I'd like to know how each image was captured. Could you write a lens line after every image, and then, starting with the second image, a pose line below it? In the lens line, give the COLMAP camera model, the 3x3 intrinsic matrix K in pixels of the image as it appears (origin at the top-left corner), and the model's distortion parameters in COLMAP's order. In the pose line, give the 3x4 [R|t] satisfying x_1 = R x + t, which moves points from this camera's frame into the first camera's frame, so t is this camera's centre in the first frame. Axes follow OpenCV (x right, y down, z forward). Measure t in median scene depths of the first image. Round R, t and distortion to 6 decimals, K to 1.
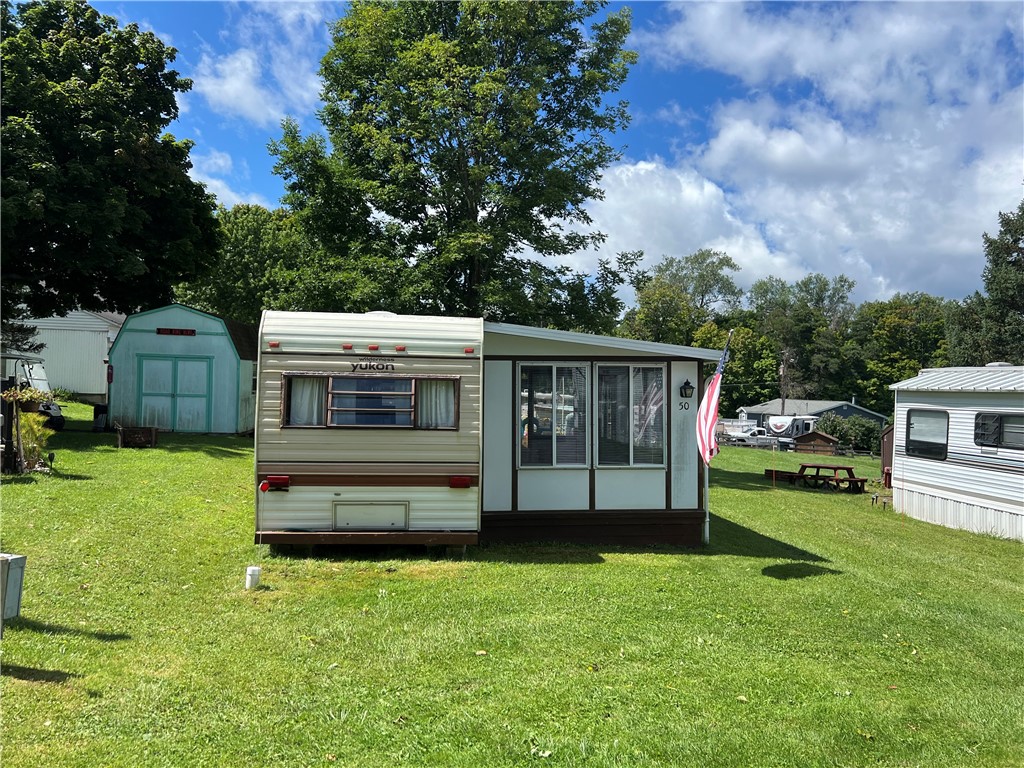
lens RADIAL K [[784.2, 0, 513.2], [0, 784.2, 387.6], [0, 0, 1]] dist [0.079159, 0.002064]
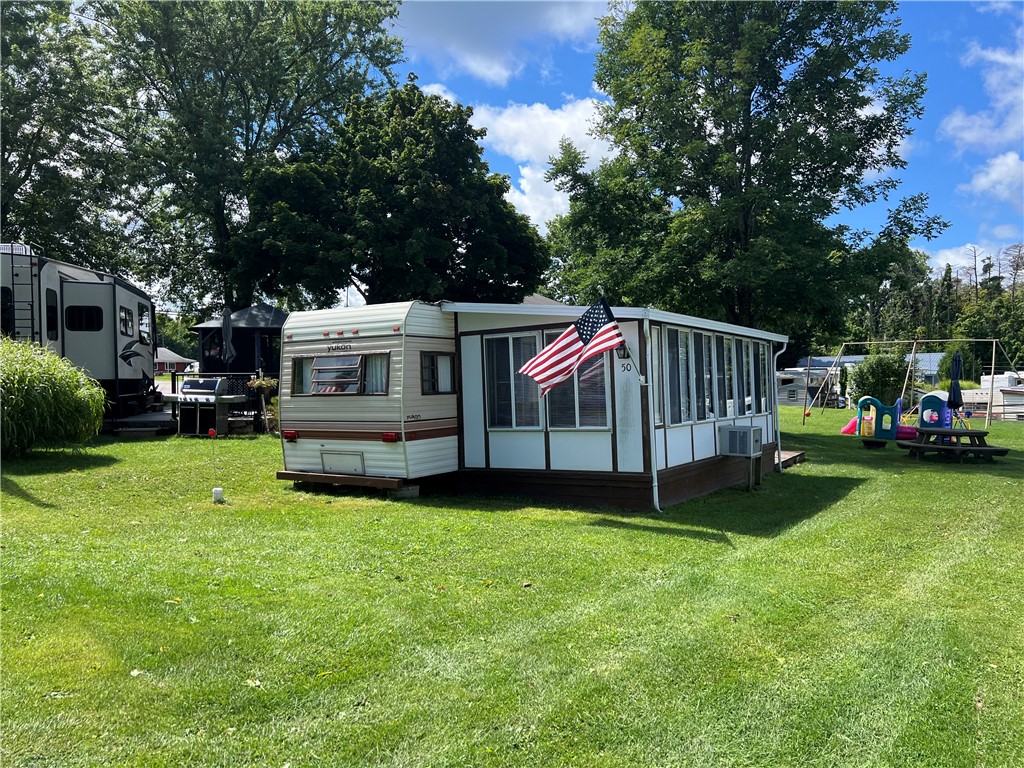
lens RADIAL K [[784.2, 0, 510.6], [0, 784.2, 383.0], [0, 0, 1]] dist [0.079159, 0.002064]
pose [[0.770970, -0.037380, -0.635774, 0.838659], [0.037743, 0.999203, -0.012979, 0.057714], [0.635752, -0.013989, 0.771766, 0.176234]]
